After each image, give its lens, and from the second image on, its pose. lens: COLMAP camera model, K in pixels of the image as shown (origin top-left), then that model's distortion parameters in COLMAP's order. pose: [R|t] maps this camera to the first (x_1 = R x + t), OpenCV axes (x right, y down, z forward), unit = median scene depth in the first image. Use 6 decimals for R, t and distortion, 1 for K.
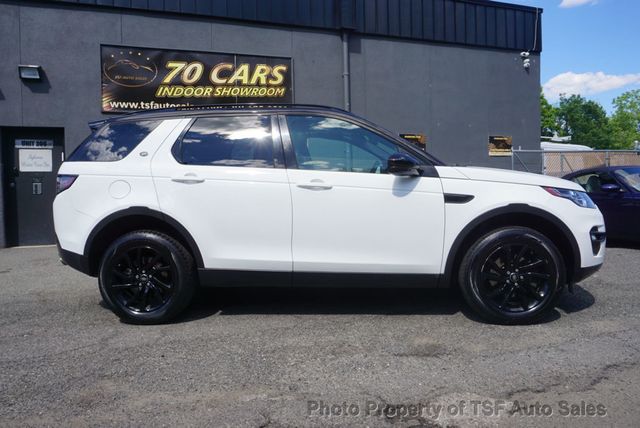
lens RADIAL K [[476.7, 0, 320.0], [0, 476.7, 214.0], [0, 0, 1]] dist [-0.032146, 0.009426]
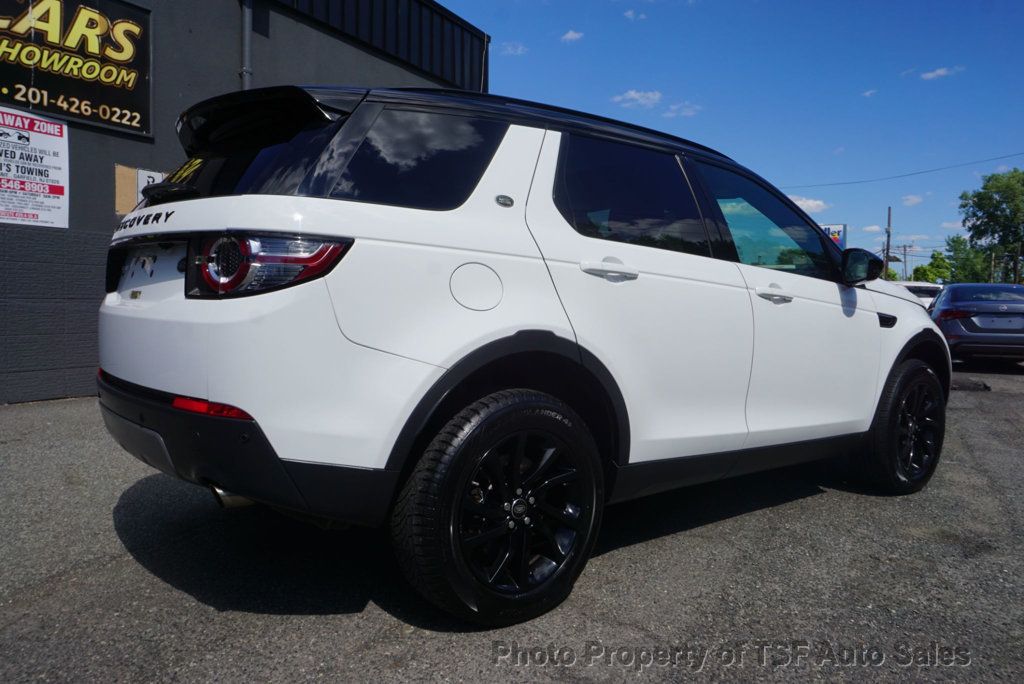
lens RADIAL K [[775.1, 0, 512.0], [0, 775.1, 342.0], [0, 0, 1]] dist [-0.017049, 0.002203]
pose [[0.733473, -0.008302, 0.679668, -0.346938], [0.006200, 0.999966, 0.005523, -0.004089], [-0.679690, 0.000164, 0.733499, 0.217165]]
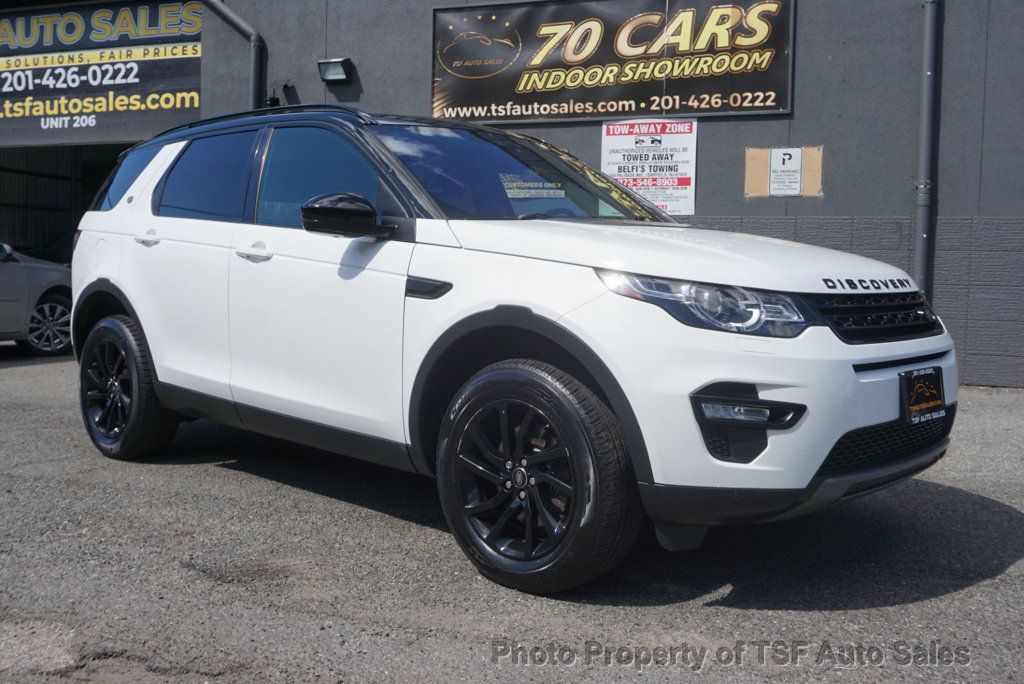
lens RADIAL K [[989.4, 0, 512.0], [0, 989.4, 342.0], [0, 0, 1]] dist [-0.014329, 0.027049]
pose [[0.771222, 0.079798, -0.631545, 0.387431], [-0.067282, 0.996773, 0.043783, -0.011216], [0.633001, 0.008725, 0.774102, 0.118336]]
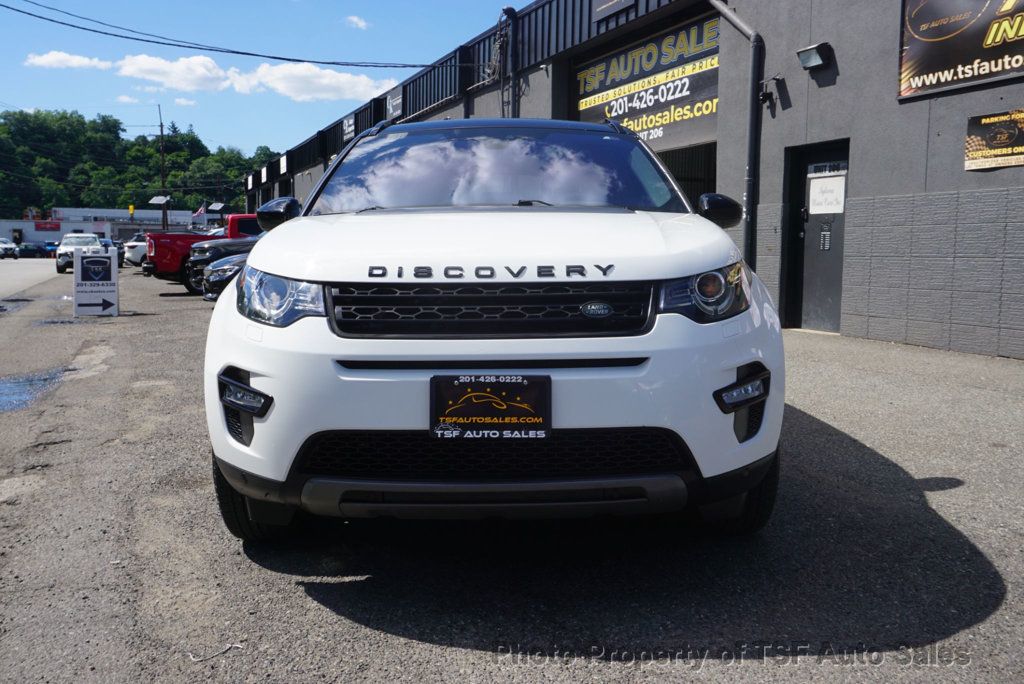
lens RADIAL K [[894.8, 0, 512.0], [0, 894.8, 342.0], [0, 0, 1]] dist [-0.000001, 0.005803]
pose [[0.053450, 0.123204, -0.990941, 0.544116], [-0.053576, 0.991284, 0.120357, -0.038697], [0.997132, 0.046657, 0.059585, 0.486627]]
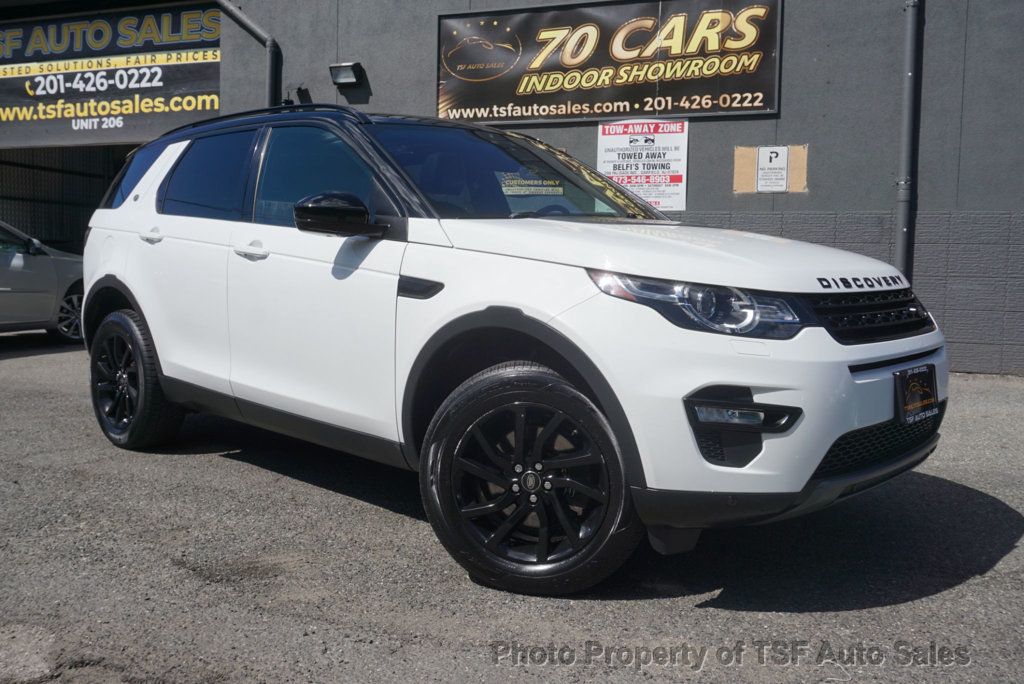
lens RADIAL K [[902.3, 0, 512.0], [0, 902.3, 342.0], [0, 0, 1]] dist [-0.000688, 0.000561]
pose [[0.766693, 0.090907, -0.635545, 0.369844], [-0.066655, 0.995846, 0.062033, -0.015870], [0.638544, -0.005198, 0.769568, 0.149926]]
